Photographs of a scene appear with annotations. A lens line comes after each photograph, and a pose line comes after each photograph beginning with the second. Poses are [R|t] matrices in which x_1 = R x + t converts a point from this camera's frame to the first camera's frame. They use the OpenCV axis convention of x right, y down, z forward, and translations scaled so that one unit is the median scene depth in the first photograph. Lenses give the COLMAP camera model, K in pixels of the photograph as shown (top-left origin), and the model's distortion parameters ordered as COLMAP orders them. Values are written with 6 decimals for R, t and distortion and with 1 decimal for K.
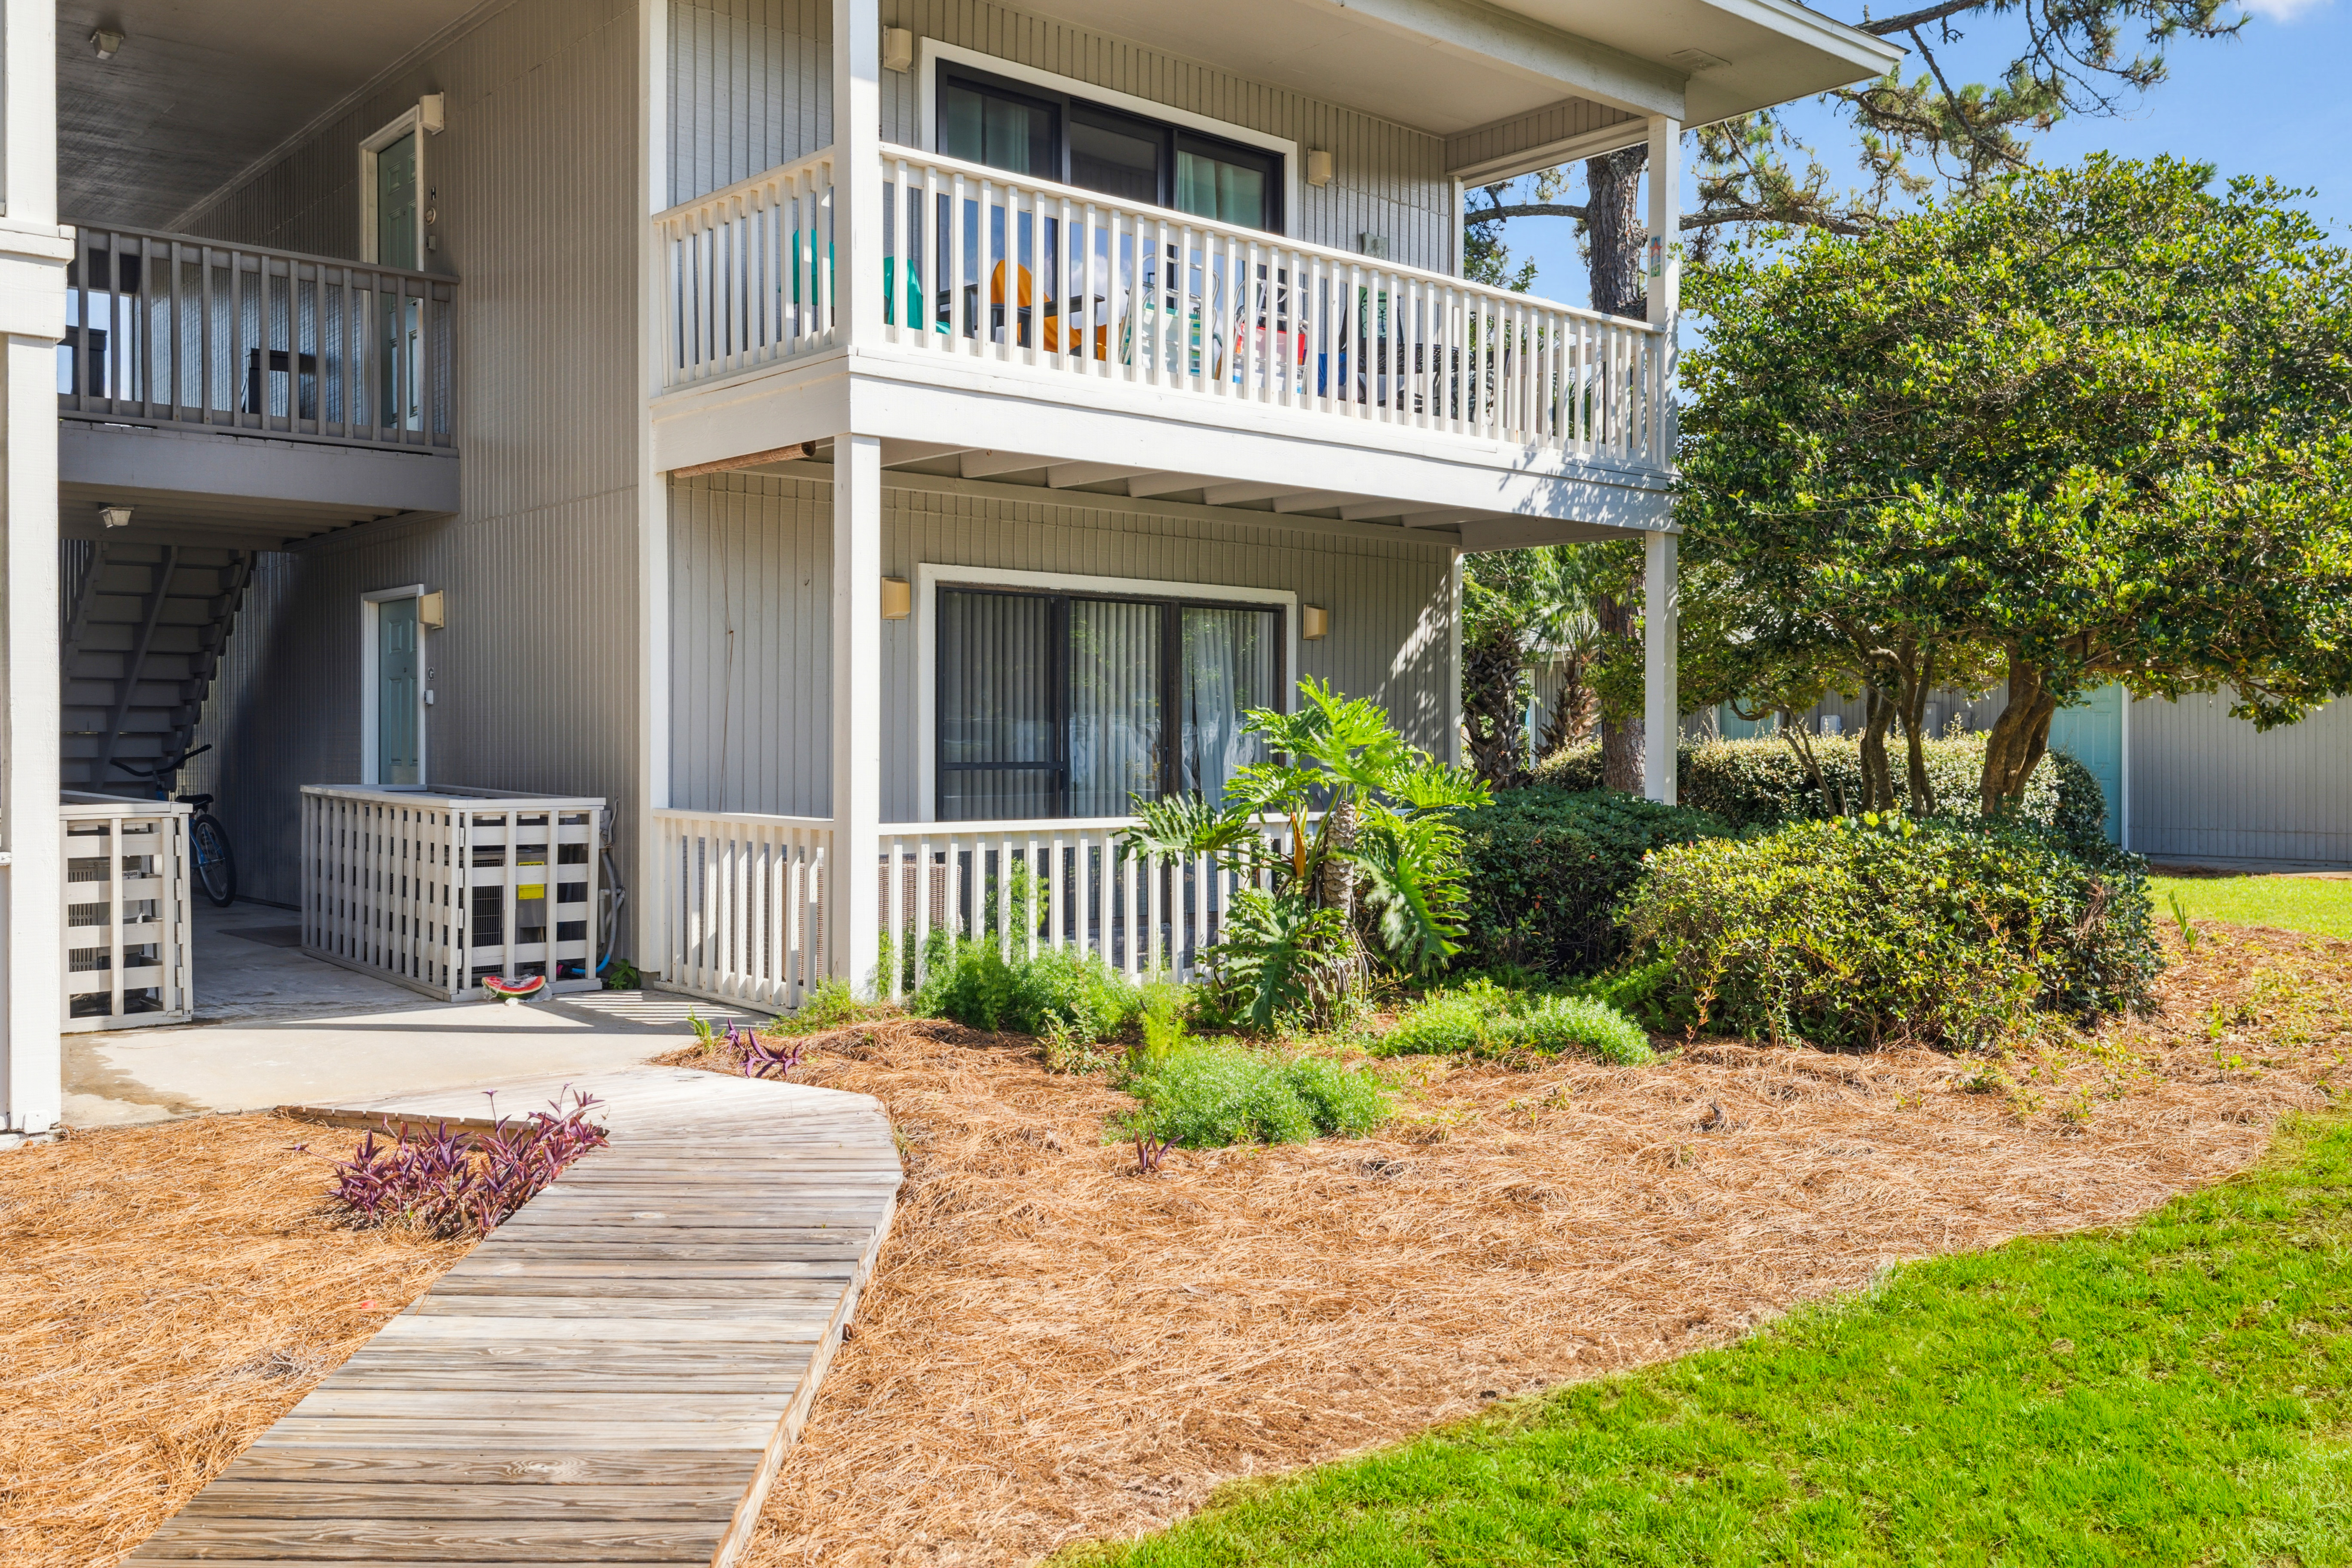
lens RADIAL K [[1967.9, 0, 1176.0], [0, 1967.9, 784.0], [0, 0, 1]] dist [0.023381, 0.002833]
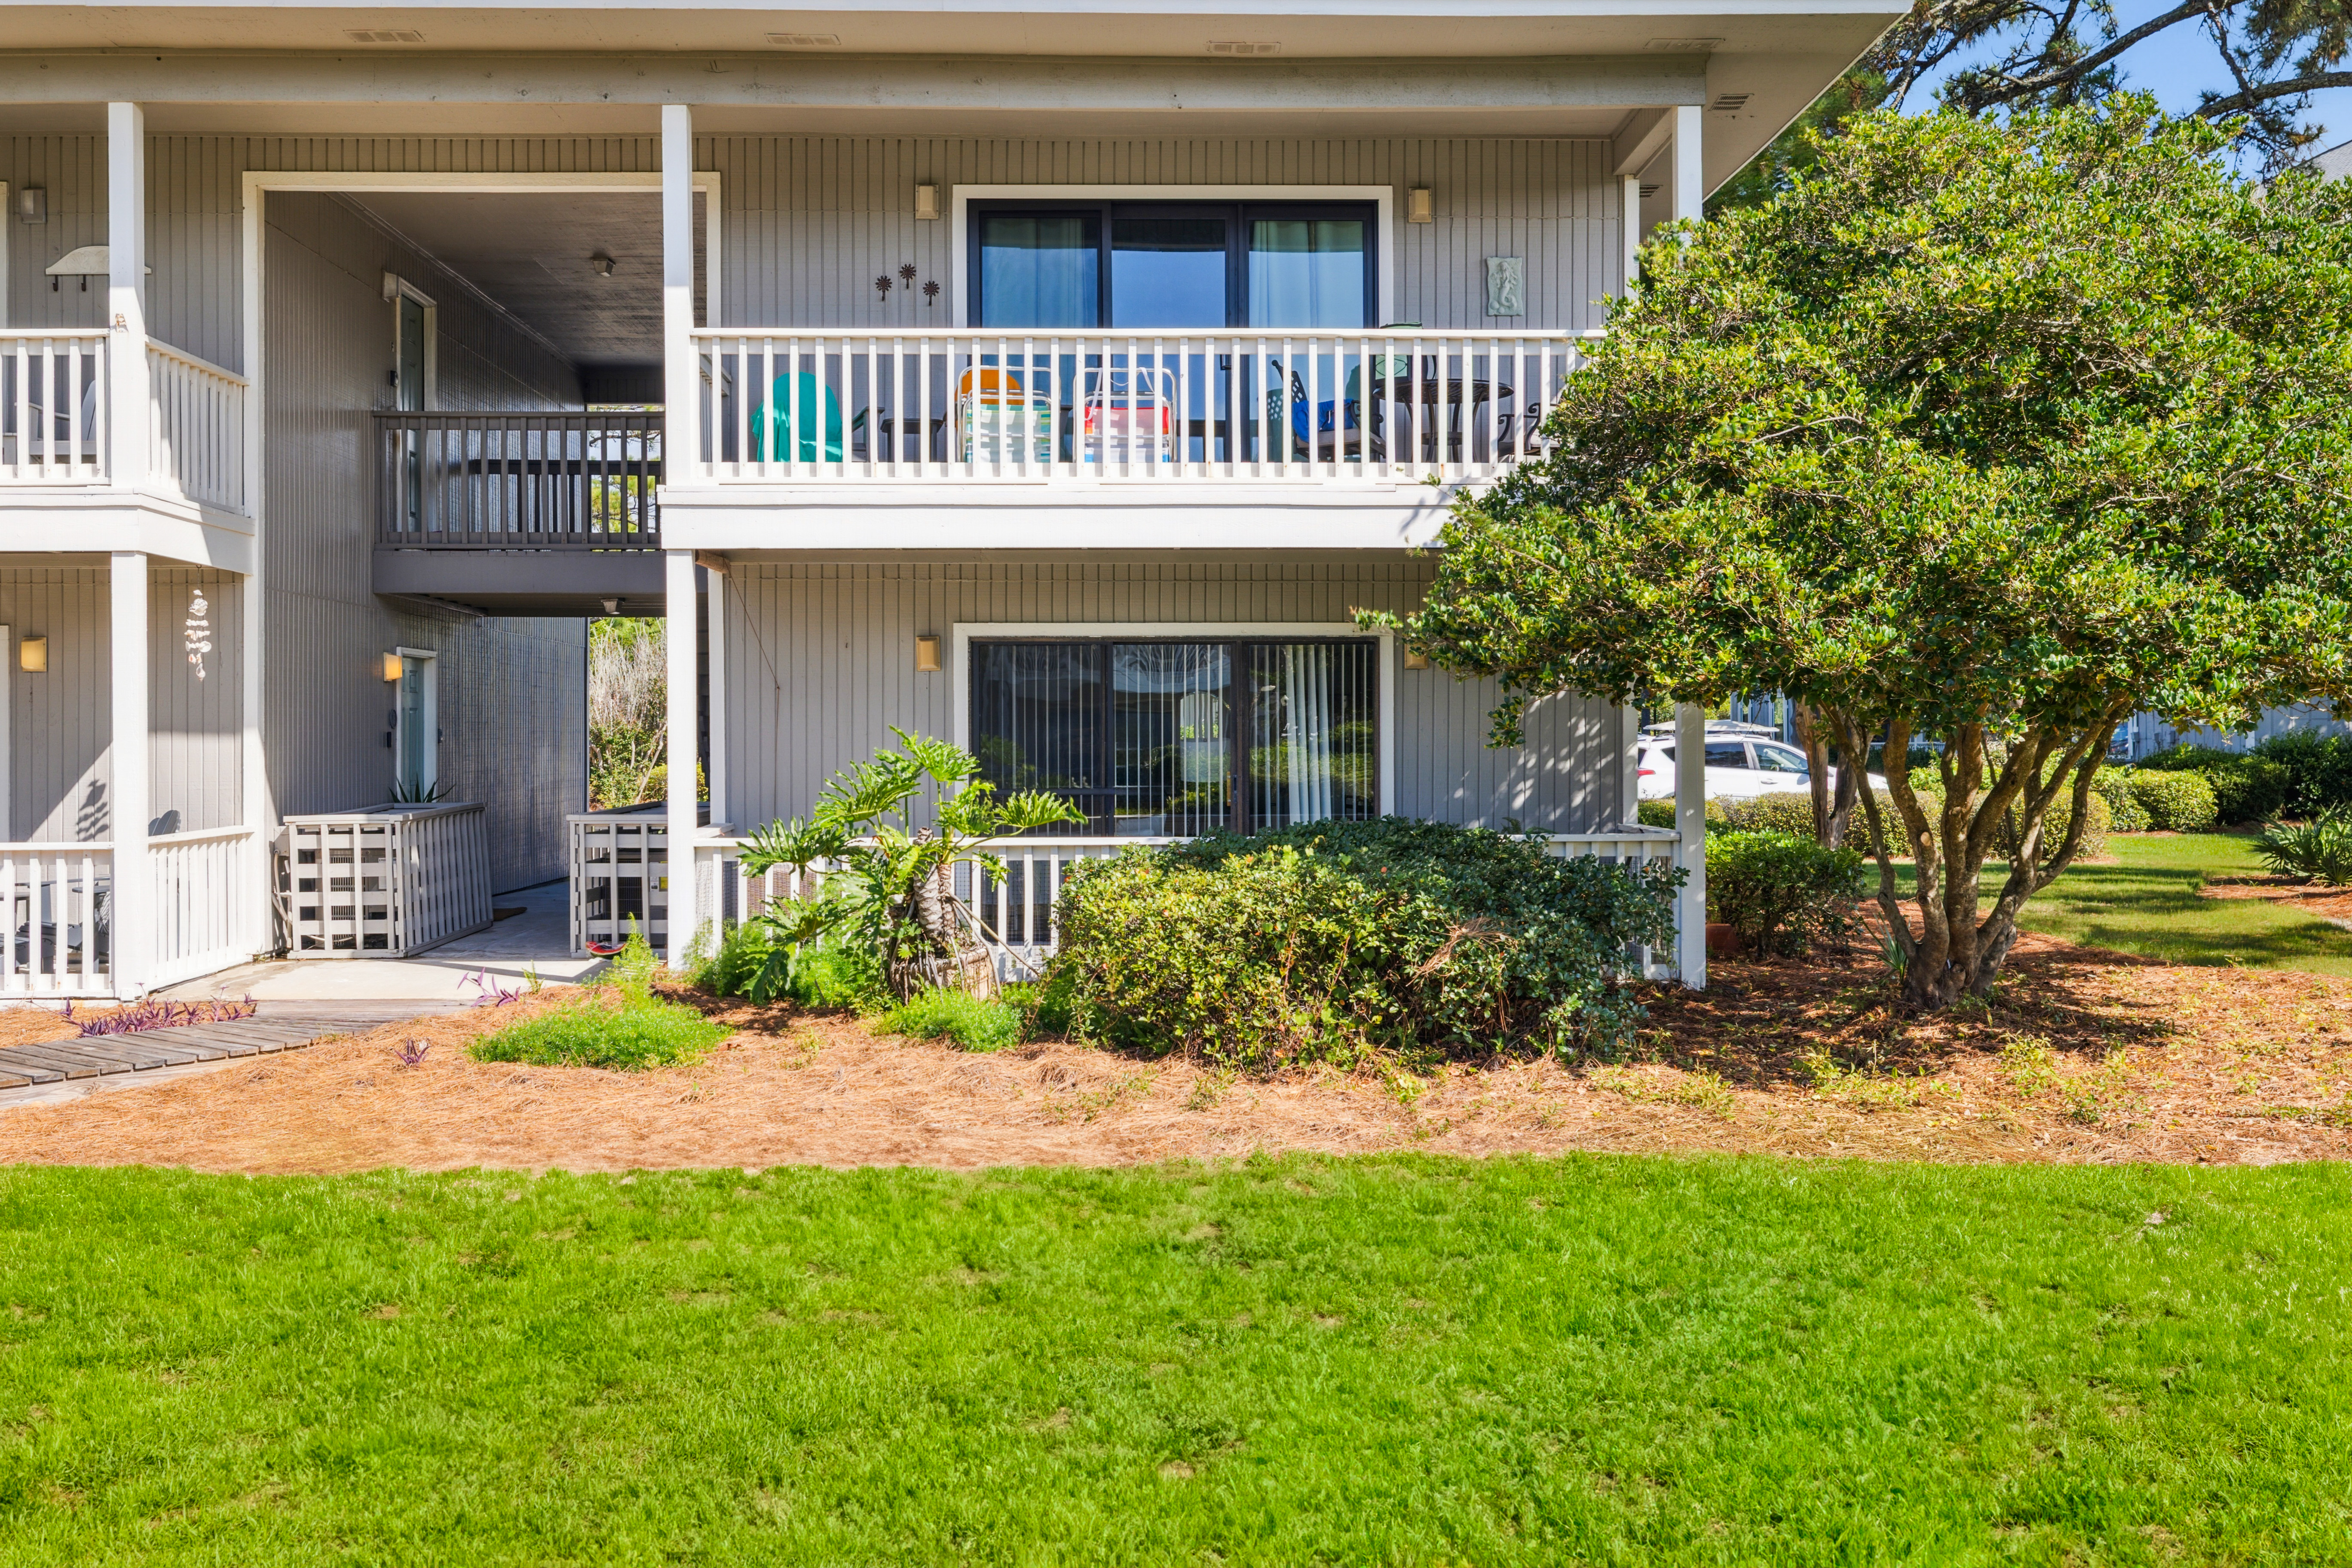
lens RADIAL K [[2339.1, 0, 1176.0], [0, 2339.1, 784.0], [0, 0, 1]] dist [0.009405, 0.000159]
pose [[0.771950, 0.010215, -0.635601, 0.880781], [-0.010860, 0.999937, 0.002880, -0.019940], [0.635590, 0.004680, 0.772013, -0.010409]]
